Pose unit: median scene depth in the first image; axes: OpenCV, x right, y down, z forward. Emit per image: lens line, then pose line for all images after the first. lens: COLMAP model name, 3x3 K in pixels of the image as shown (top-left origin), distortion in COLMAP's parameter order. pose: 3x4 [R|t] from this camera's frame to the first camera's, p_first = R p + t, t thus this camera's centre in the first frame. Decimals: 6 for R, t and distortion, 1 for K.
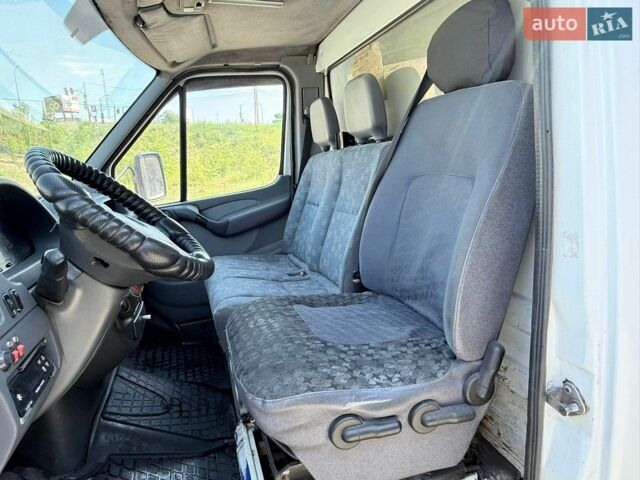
lens RADIAL K [[420.2, 0, 320.0], [0, 420.2, 240.0], [0, 0, 1]] dist [-0.008972, -0.003124]
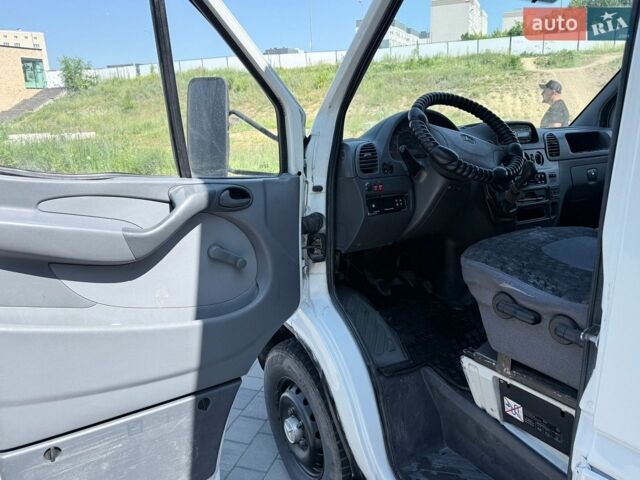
lens RADIAL K [[499.9, 0, 320.0], [0, 499.9, 240.0], [0, 0, 1]] dist [0.004338, -0.007481]
pose [[0.250957, 0.275512, -0.927962, 0.541655], [-0.171799, 0.956099, 0.237404, -0.010596], [0.952631, 0.099844, 0.287272, -0.020819]]
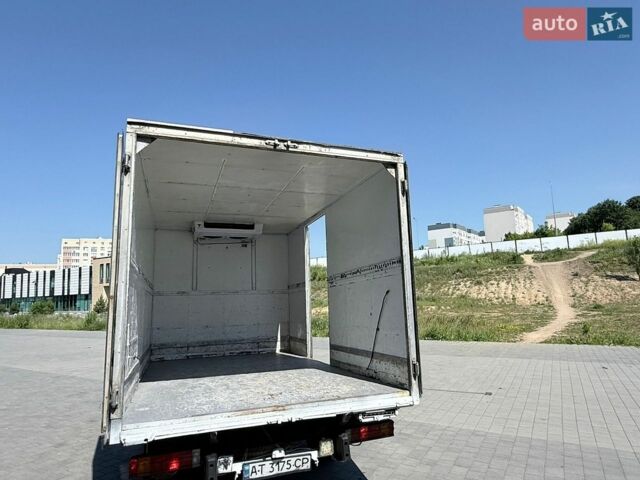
lens RADIAL K [[395.4, 0, 320.0], [0, 395.4, 240.0], [0, 0, 1]] dist [0.003081, 0.000008]
pose [[0.038351, -0.094722, -0.994765, 3.310774], [-0.162380, 0.981675, -0.099736, -0.494671], [0.985983, 0.165355, 0.022268, 1.283541]]
